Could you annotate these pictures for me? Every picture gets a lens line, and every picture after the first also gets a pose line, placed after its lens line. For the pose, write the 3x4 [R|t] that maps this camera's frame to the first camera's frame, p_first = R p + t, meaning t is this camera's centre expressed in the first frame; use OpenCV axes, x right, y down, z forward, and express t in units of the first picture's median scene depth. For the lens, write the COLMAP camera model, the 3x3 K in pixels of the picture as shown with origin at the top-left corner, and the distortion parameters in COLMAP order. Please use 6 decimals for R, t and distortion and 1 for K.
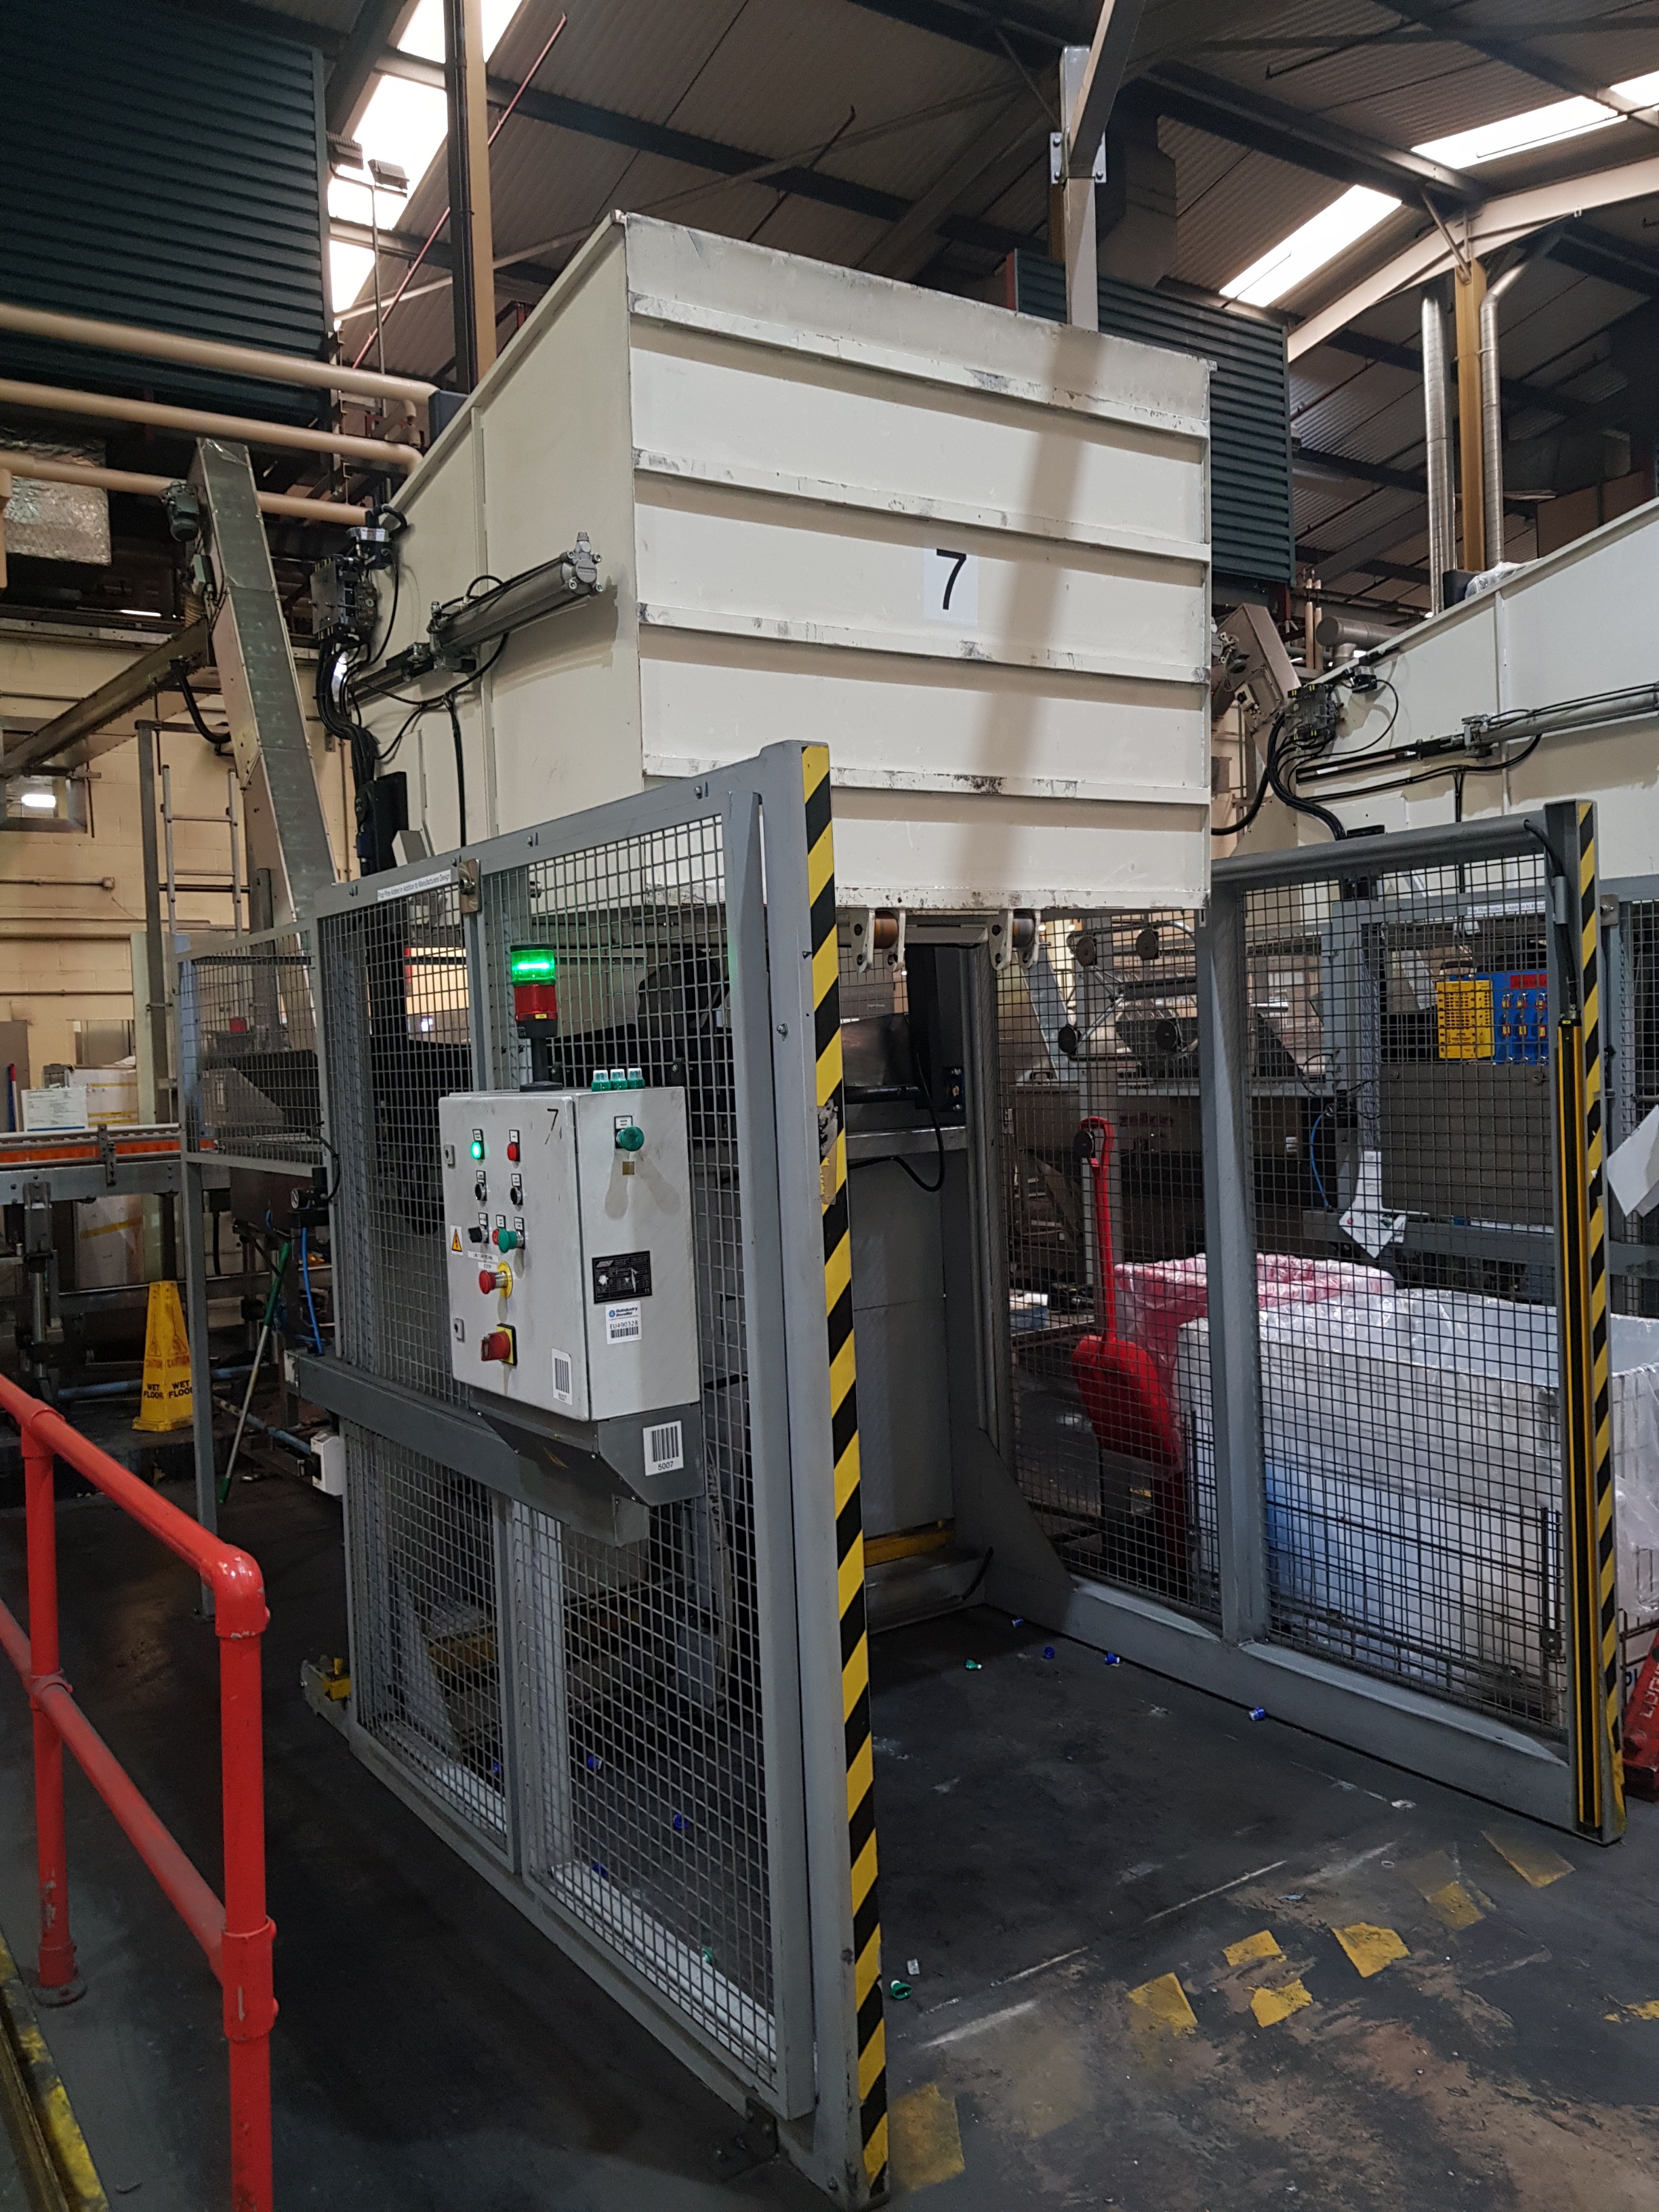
lens RADIAL K [[1715.3, 0, 829.5], [0, 1715.3, 1106.0], [0, 0, 1]] dist [-0.000351, -0.000293]
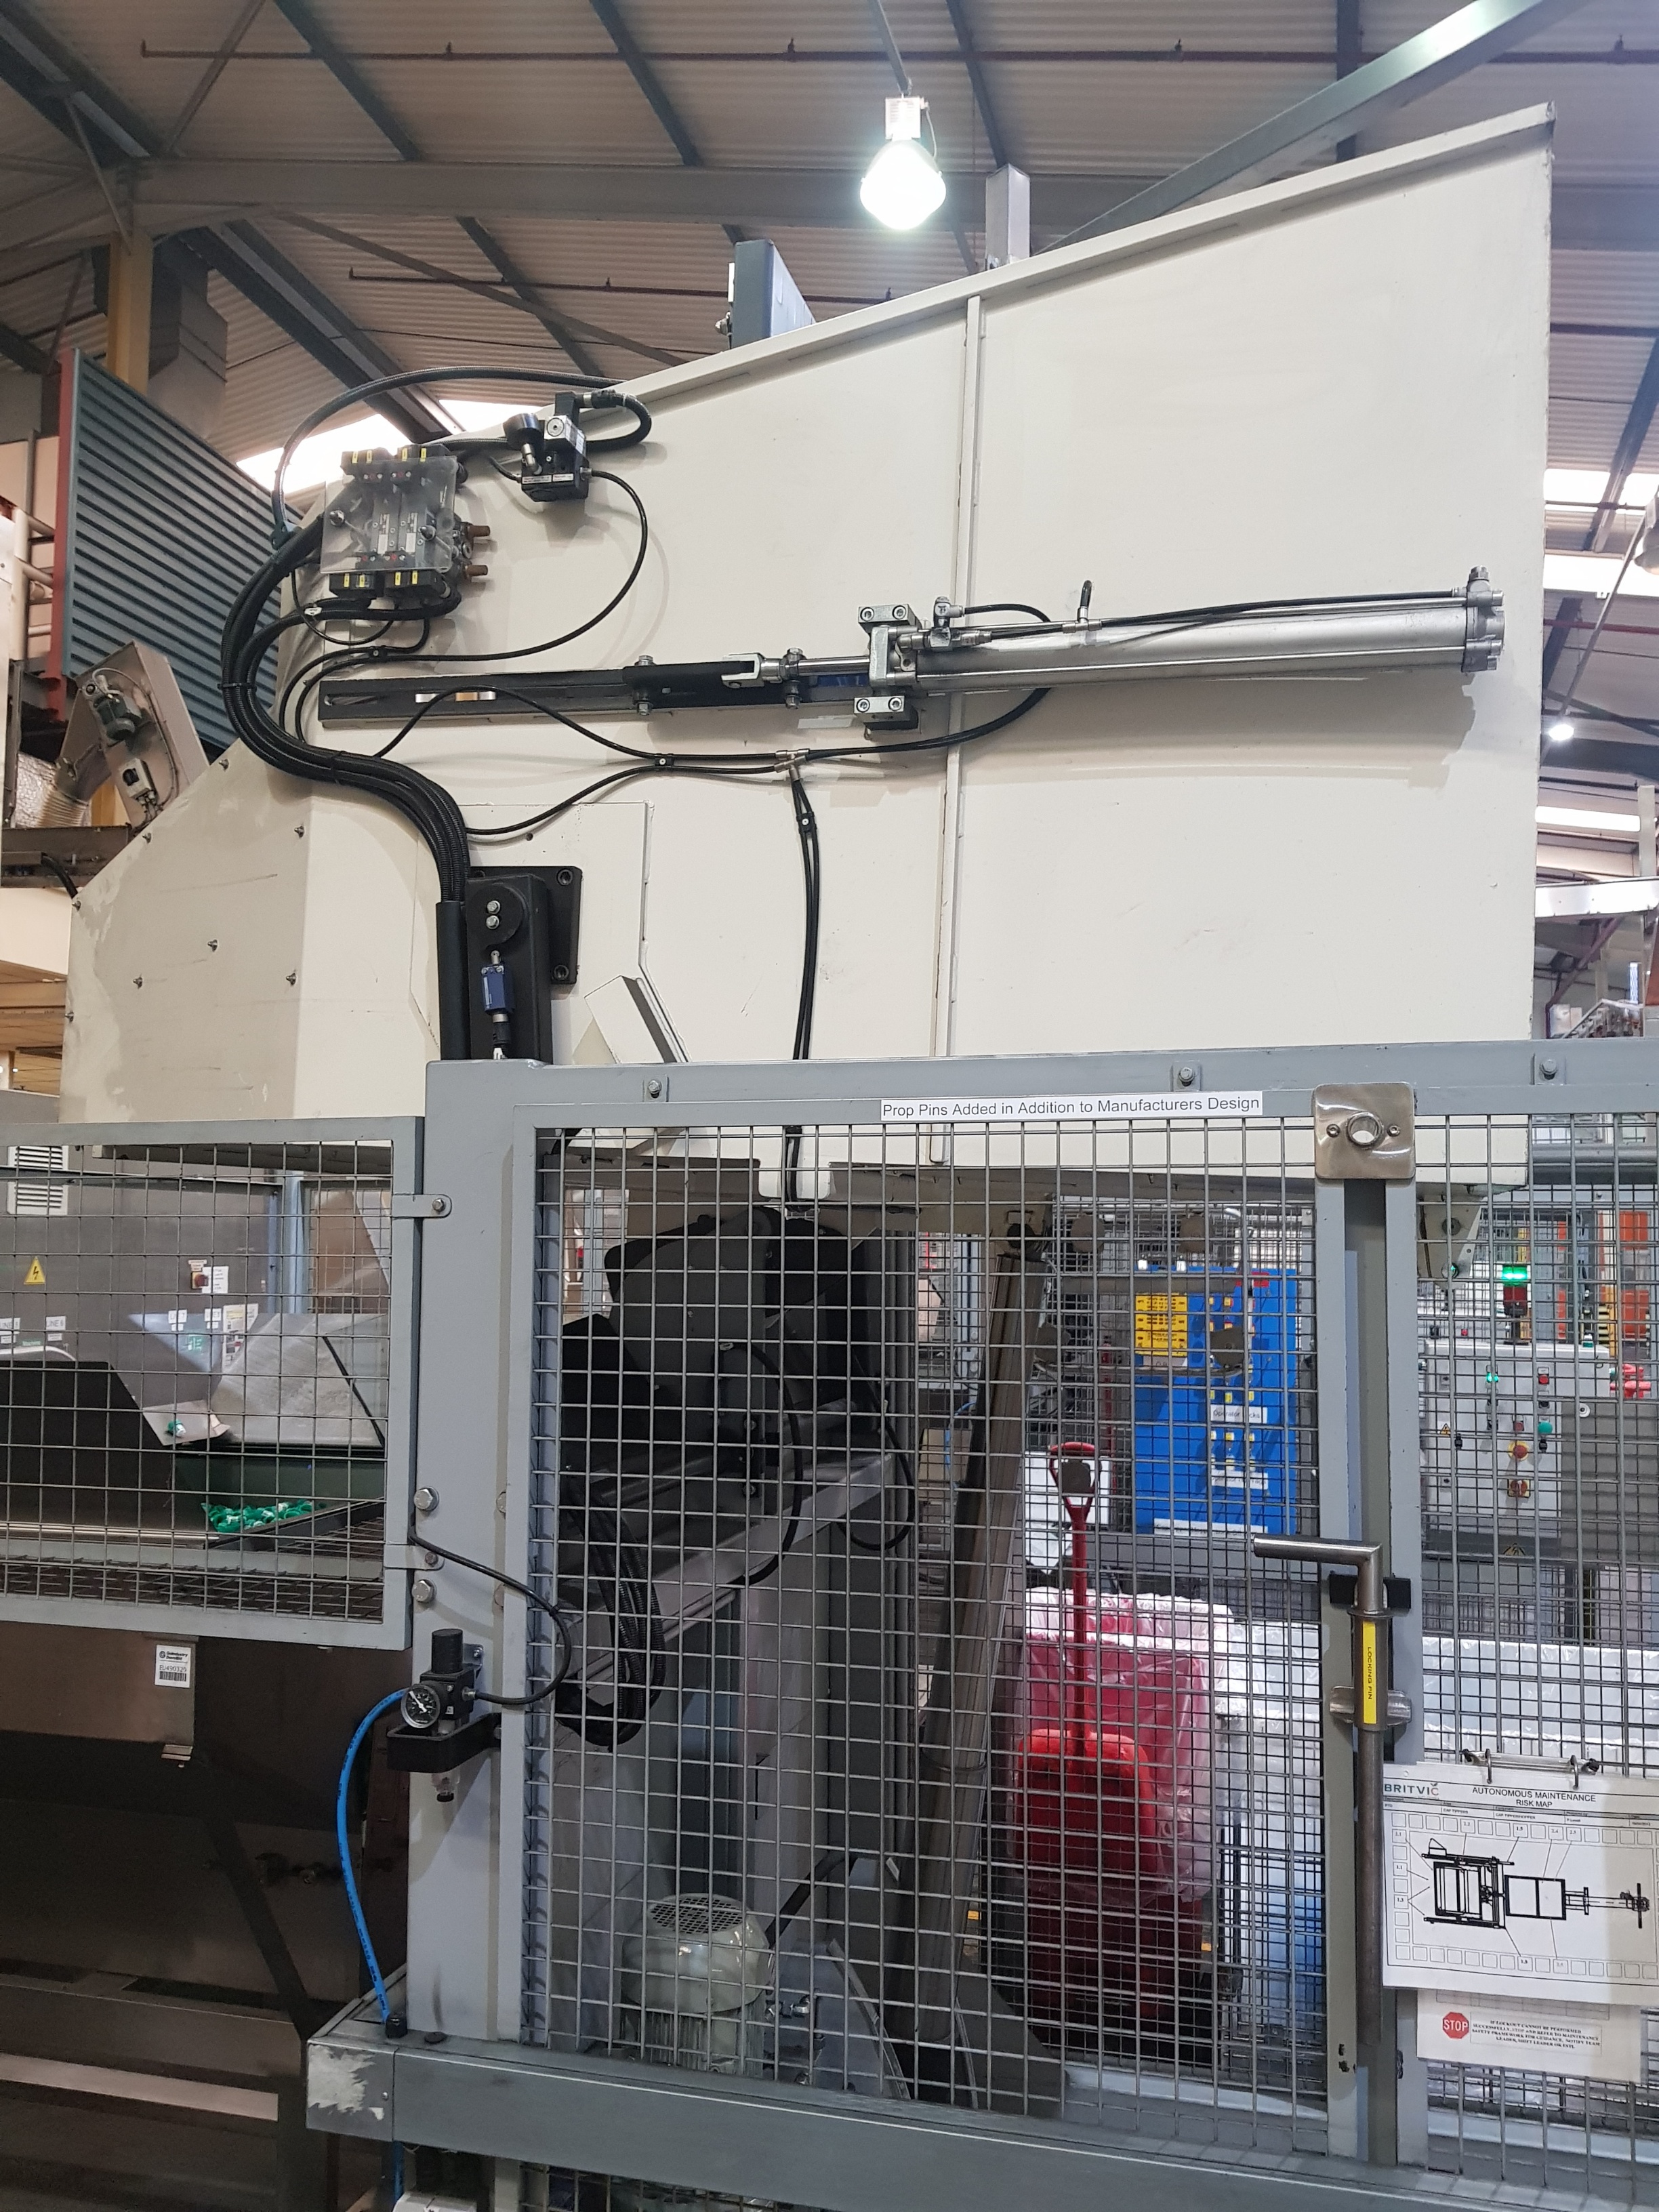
lens RADIAL K [[1715.3, 0, 829.5], [0, 1715.3, 1106.0], [0, 0, 1]] dist [-0.000351, -0.000293]
pose [[0.767629, 0.096054, 0.633656, -0.111298], [-0.020090, 0.991825, -0.126010, -0.011757], [-0.640580, 0.083999, 0.763283, 0.116403]]
